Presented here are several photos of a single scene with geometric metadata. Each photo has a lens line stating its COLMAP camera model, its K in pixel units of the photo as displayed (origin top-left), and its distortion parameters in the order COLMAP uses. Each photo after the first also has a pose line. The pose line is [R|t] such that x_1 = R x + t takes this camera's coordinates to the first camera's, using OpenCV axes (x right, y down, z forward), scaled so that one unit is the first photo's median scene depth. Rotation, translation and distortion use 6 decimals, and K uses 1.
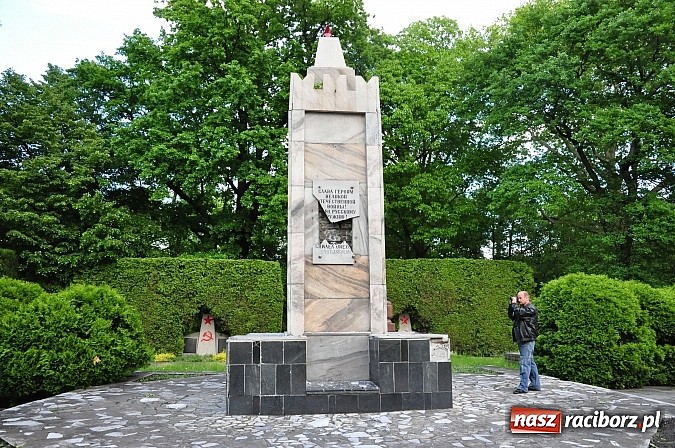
lens RADIAL K [[466.8, 0, 335.4], [0, 466.8, 231.4], [0, 0, 1]] dist [-0.066032, 0.006868]
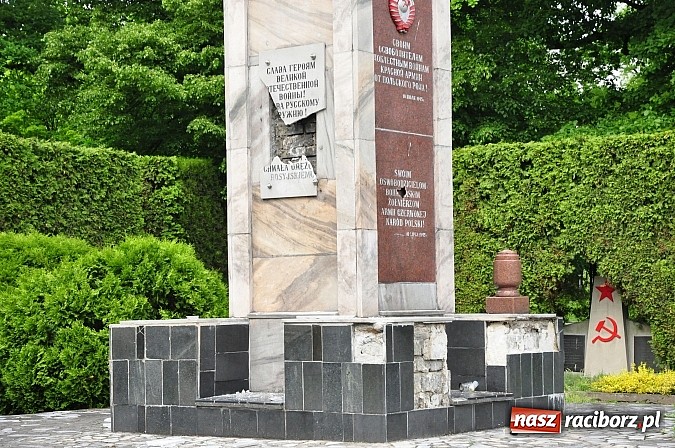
lens RADIAL K [[1551.9, 0, 326.9], [0, 1551.9, 223.6], [0, 0, 1]] dist [0.384869, -0.023499]
pose [[0.735931, -0.040968, -0.675816, 1.310223], [0.140789, 0.985609, 0.093565, -0.070854], [0.662257, -0.164004, 0.731107, -0.382457]]
